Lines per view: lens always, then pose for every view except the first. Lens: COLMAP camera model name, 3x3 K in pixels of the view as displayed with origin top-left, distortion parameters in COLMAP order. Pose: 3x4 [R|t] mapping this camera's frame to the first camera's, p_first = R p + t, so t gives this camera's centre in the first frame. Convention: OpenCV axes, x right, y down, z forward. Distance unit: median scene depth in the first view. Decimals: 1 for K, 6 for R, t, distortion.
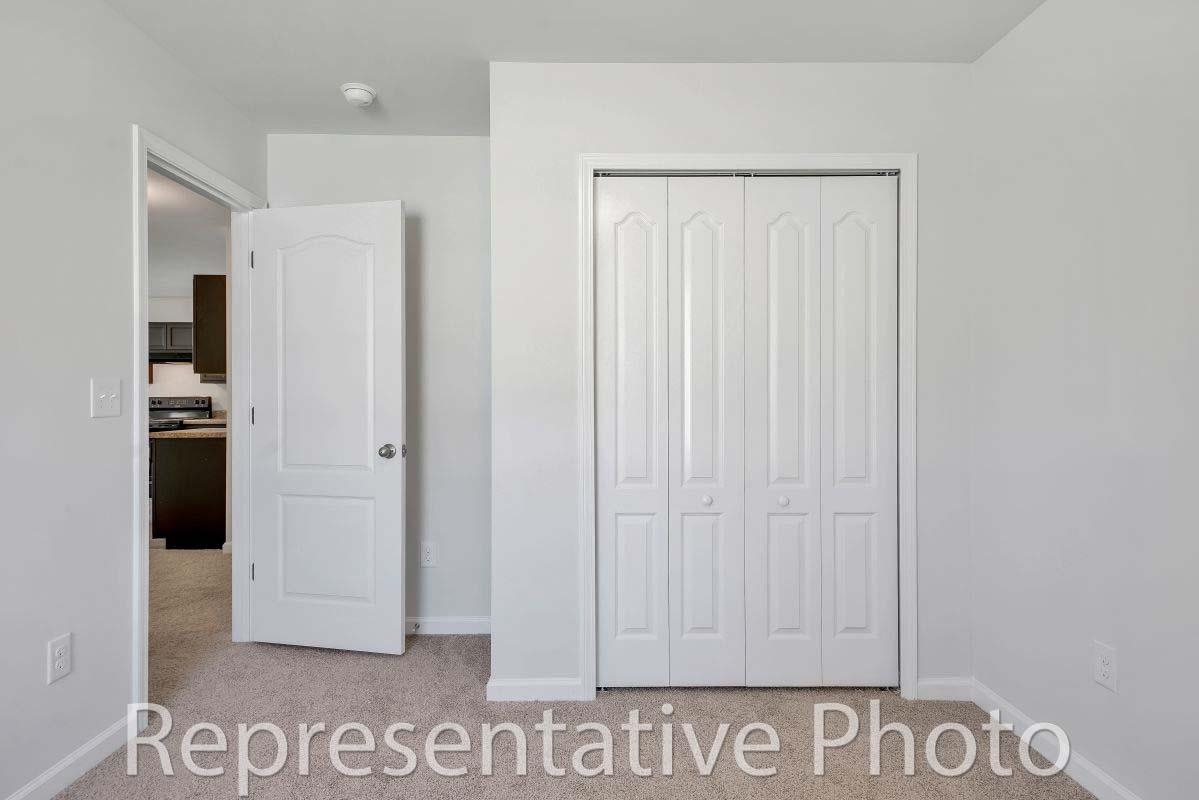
lens RADIAL K [[530.8, 0, 567.1], [0, 530.8, 384.7], [0, 0, 1]] dist [0.012174, 0.000135]
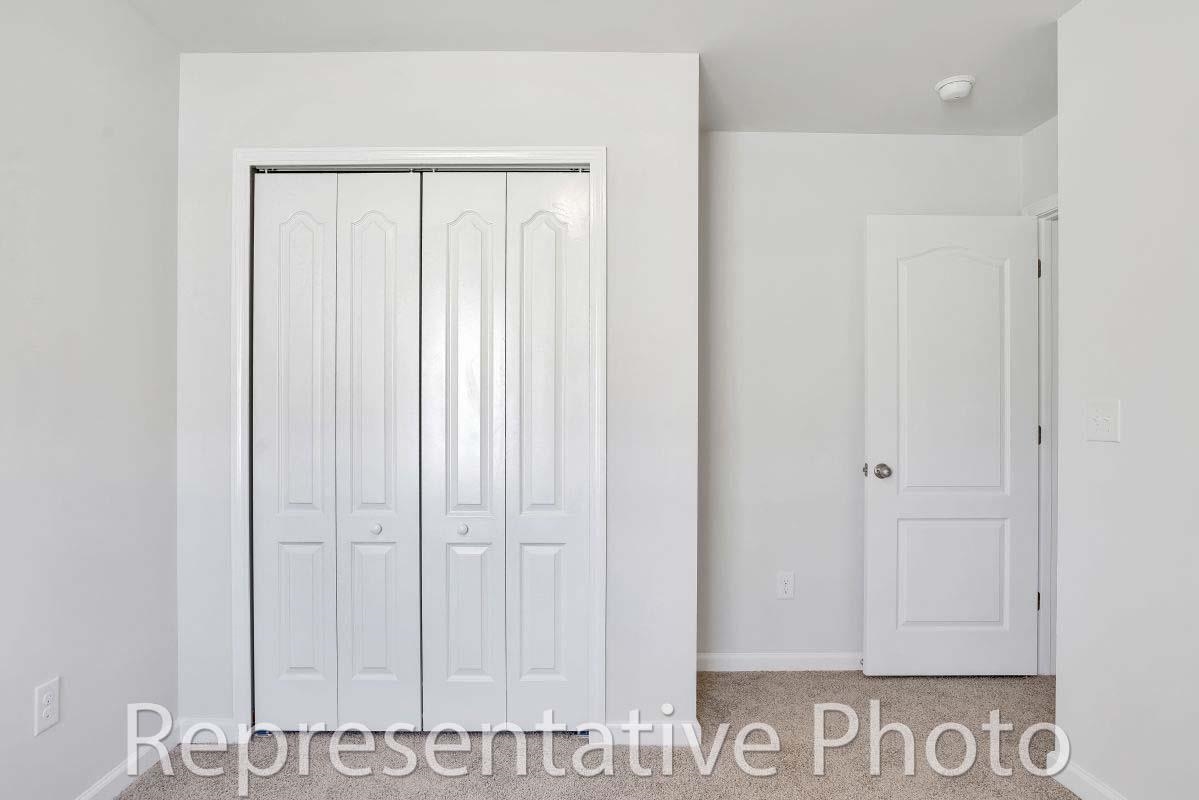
lens RADIAL K [[585.9, 0, 599.4], [0, 585.9, 405.1], [0, 0, 1]] dist [-0.002942, -0.000024]
pose [[0.999858, 0.002960, -0.016613, 0.645571], [-0.002852, 0.999975, 0.006515, -0.001500], [0.016632, -0.006467, 0.999841, 0.003920]]
